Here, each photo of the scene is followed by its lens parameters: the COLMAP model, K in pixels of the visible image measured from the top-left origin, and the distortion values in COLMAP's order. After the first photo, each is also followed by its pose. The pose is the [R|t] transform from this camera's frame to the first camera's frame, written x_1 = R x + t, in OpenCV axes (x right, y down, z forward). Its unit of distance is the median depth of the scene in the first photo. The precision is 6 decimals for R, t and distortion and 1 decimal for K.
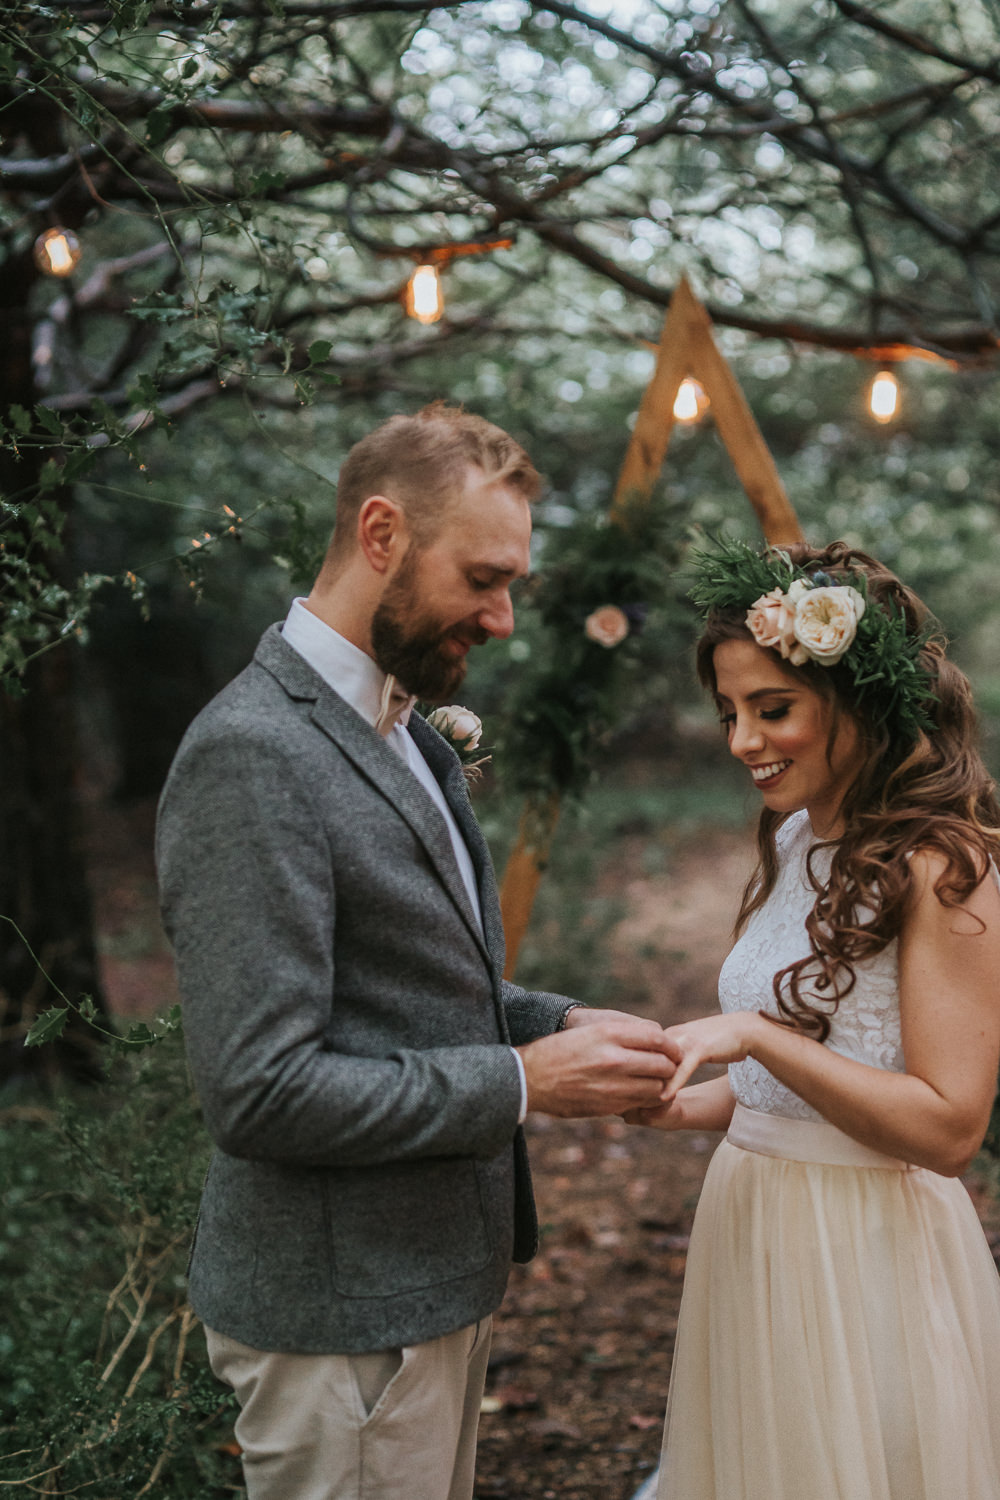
lens RADIAL K [[2379.8, 0, 481.8], [0, 2379.8, 699.1], [0, 0, 1]] dist [-0.077985, -0.052903]
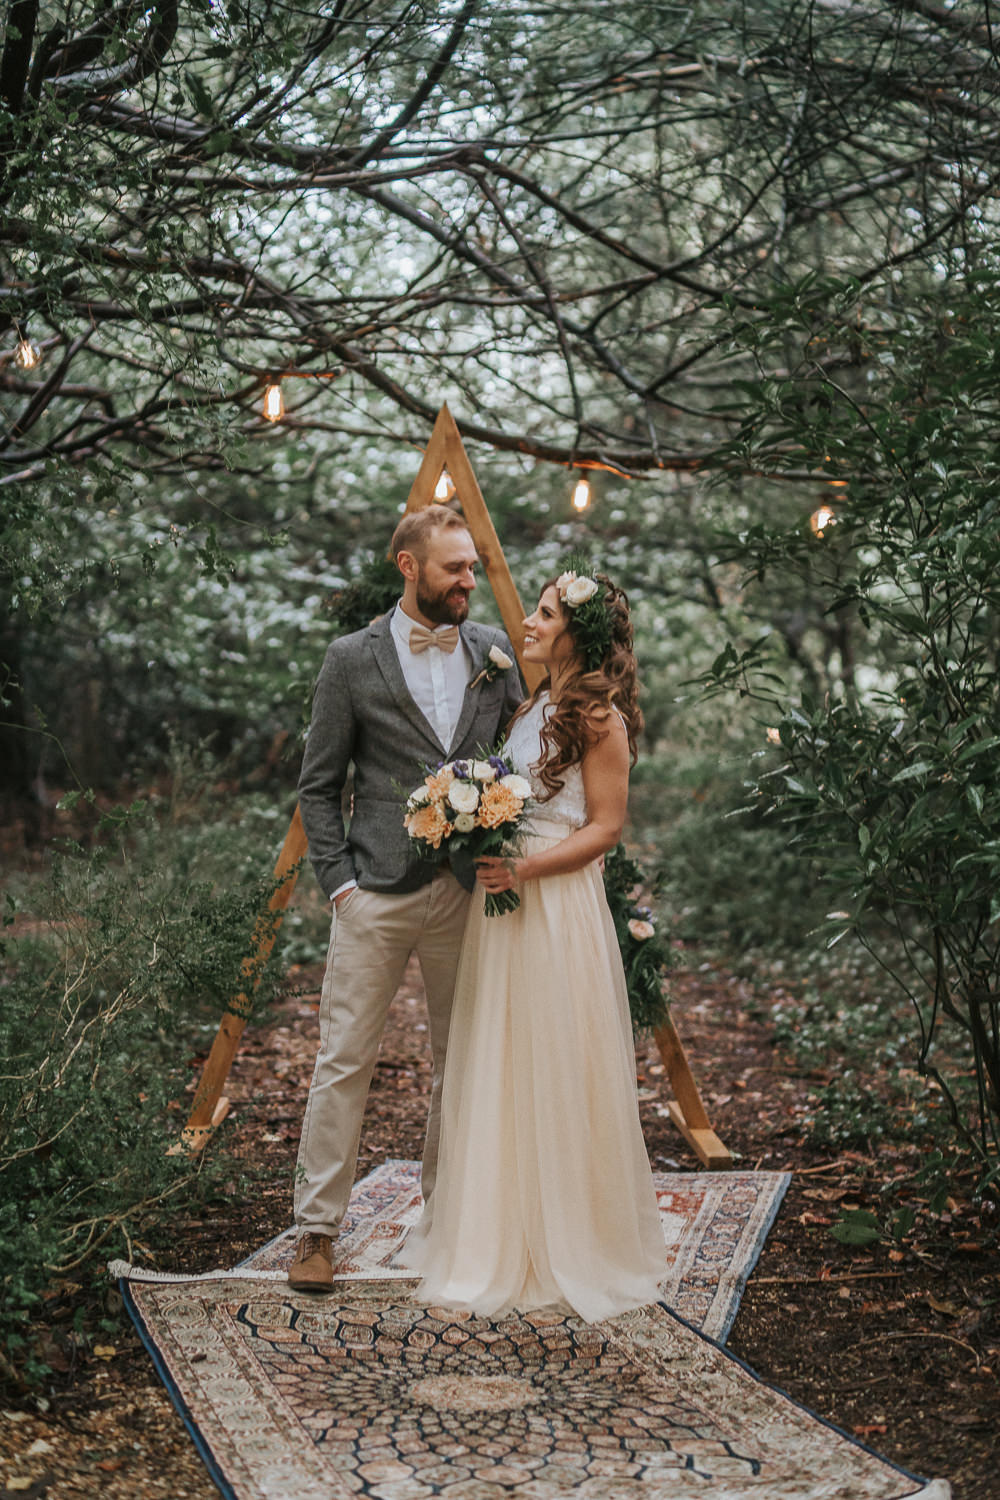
lens RADIAL K [[2267.7, 0, 500.0], [0, 2267.7, 750.0], [0, 0, 1]] dist [-0.112919, -0.090608]
pose [[0.991422, 0.061336, 0.115418, -0.025013], [-0.059966, 0.998083, -0.015309, 0.046084], [-0.116135, 0.008256, 0.993199, -0.324723]]
